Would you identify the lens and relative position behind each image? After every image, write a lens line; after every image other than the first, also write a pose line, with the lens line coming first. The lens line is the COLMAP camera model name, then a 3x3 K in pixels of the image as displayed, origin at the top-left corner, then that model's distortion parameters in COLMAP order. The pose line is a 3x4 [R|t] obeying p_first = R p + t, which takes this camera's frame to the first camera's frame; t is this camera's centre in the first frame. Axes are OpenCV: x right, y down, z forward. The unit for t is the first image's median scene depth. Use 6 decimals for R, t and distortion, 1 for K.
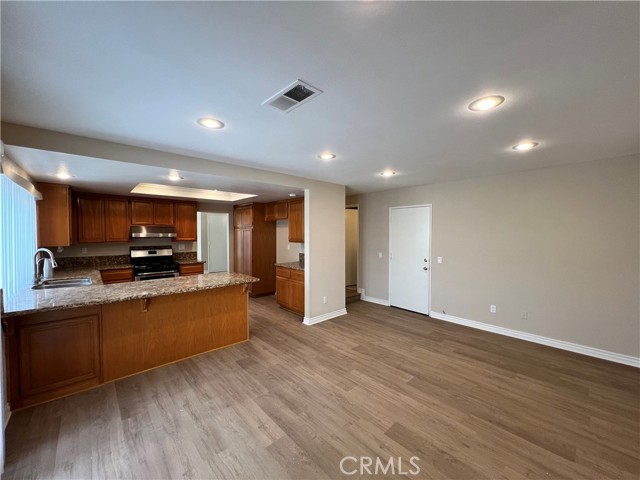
lens RADIAL K [[255.3, 0, 321.1], [0, 255.3, 240.1], [0, 0, 1]] dist [-0.002041, 0.000104]
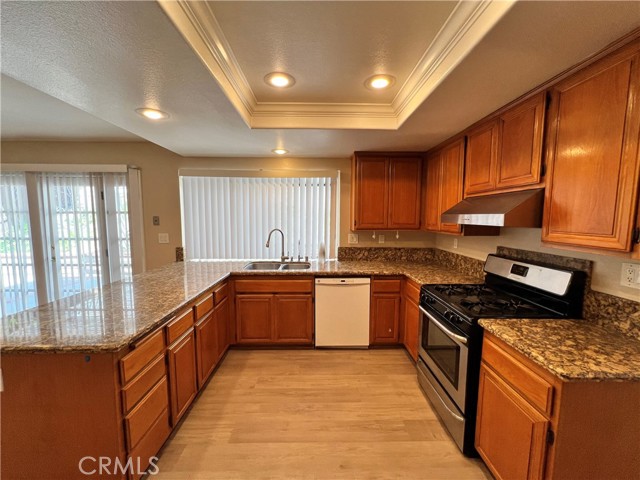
lens RADIAL K [[271.0, 0, 317.7], [0, 271.0, 238.2], [0, 0, 1]] dist [-0.000330, 0.000031]
pose [[-0.662414, 0.070210, -0.745841, -0.358004], [-0.017421, 0.993886, 0.109031, -0.049222], [0.748936, 0.085217, -0.657140, 1.731433]]
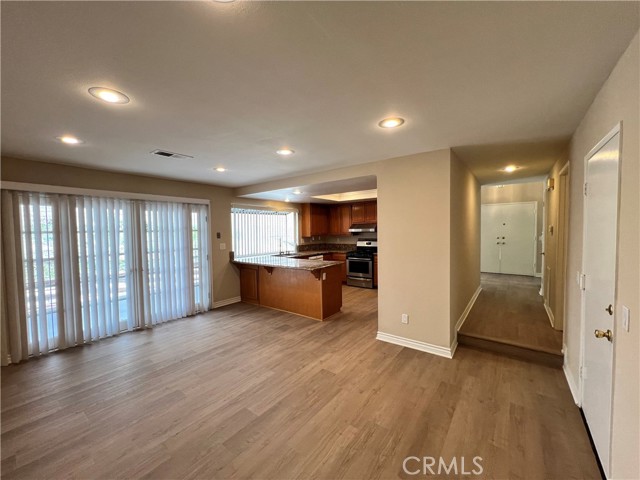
lens RADIAL K [[255.3, 0, 316.4], [0, 255.3, 240.0], [0, 0, 1]] dist [-0.002041, 0.000104]
pose [[0.174630, 0.034968, -0.984013, 0.940711], [-0.005491, 0.999388, 0.034540, -0.019173], [0.984619, -0.000628, 0.174715, 0.860851]]
